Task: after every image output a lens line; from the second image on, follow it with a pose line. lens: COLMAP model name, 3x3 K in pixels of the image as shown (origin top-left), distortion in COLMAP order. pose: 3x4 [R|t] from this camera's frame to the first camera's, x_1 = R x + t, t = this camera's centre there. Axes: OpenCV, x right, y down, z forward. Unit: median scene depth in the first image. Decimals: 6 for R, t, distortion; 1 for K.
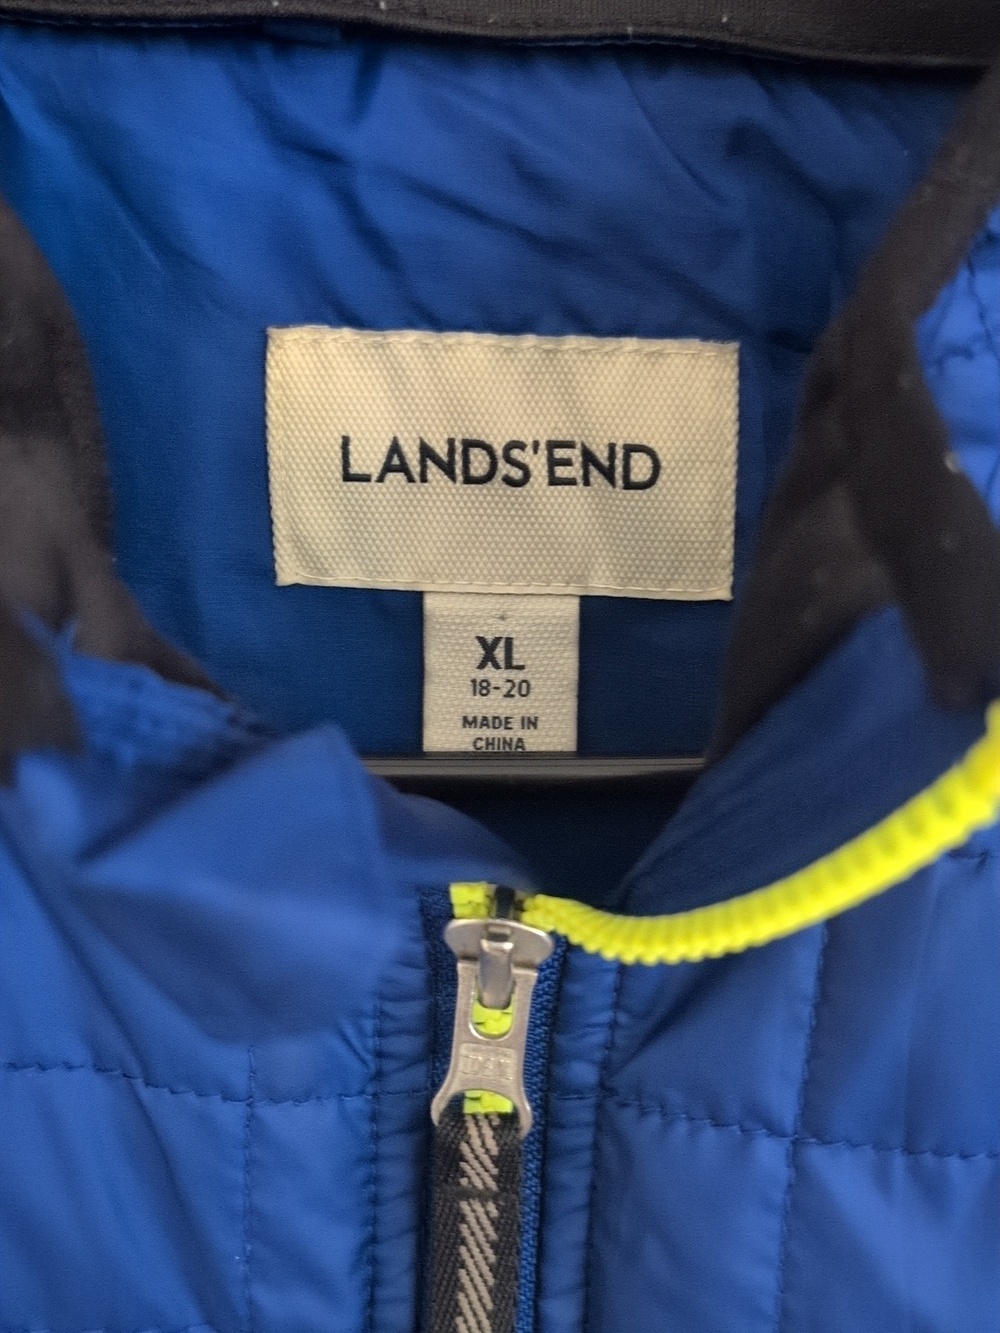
lens RADIAL K [[1645.8, 0, 500.0], [0, 1645.8, 666.5], [0, 0, 1]] dist [0.166374, -0.696009]
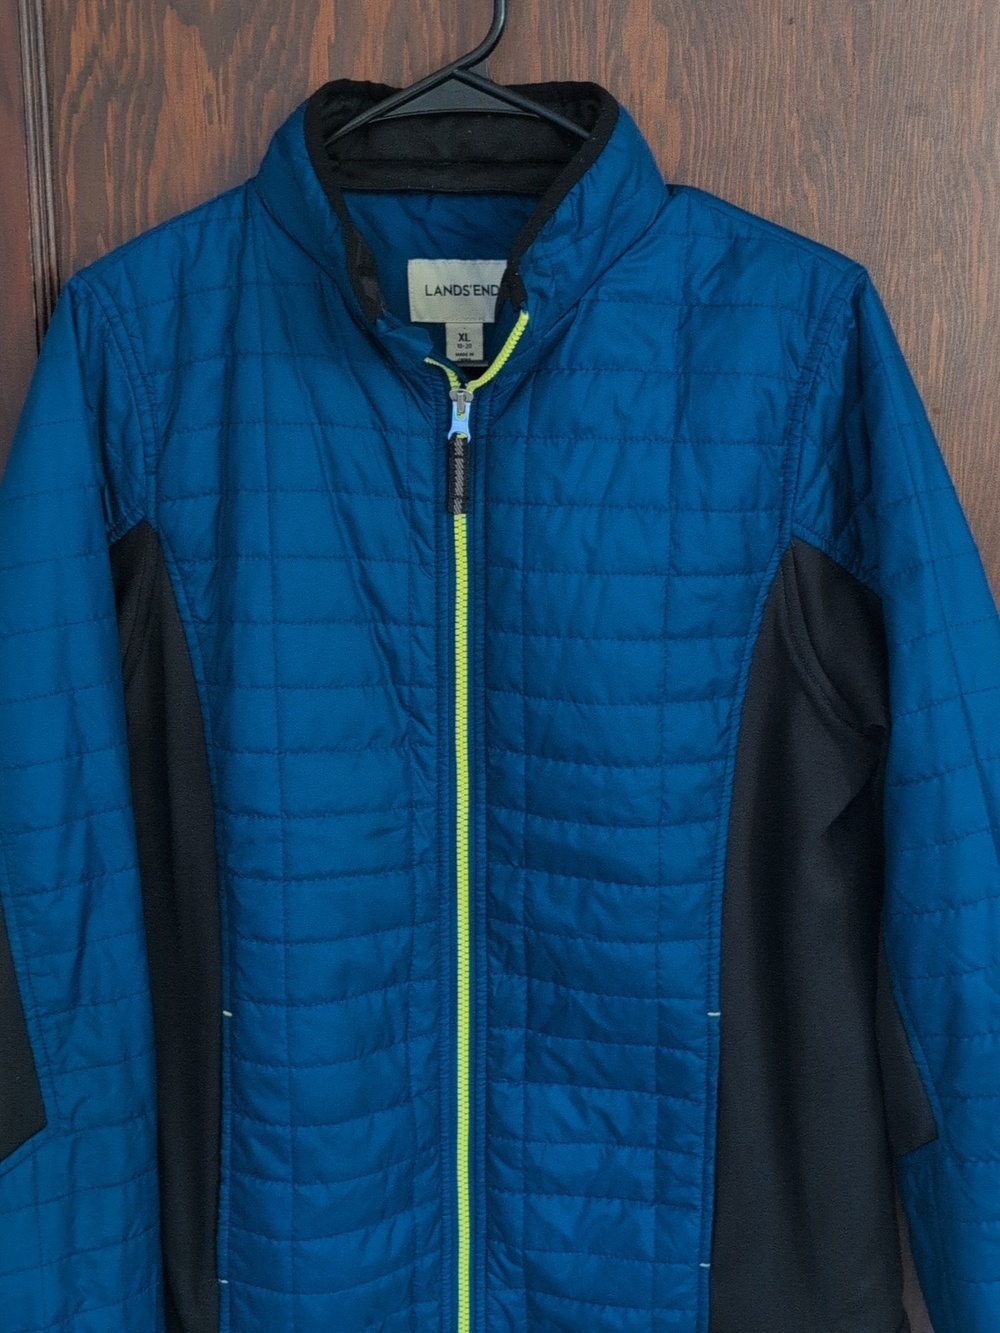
lens RADIAL K [[1645.8, 0, 500.0], [0, 1645.8, 666.5], [0, 0, 1]] dist [0.166374, -0.696009]
pose [[0.997036, -0.012497, -0.075921, 0.416116], [0.014993, 0.999363, 0.032396, 0.722114], [0.075467, -0.033438, 0.996587, -3.343987]]
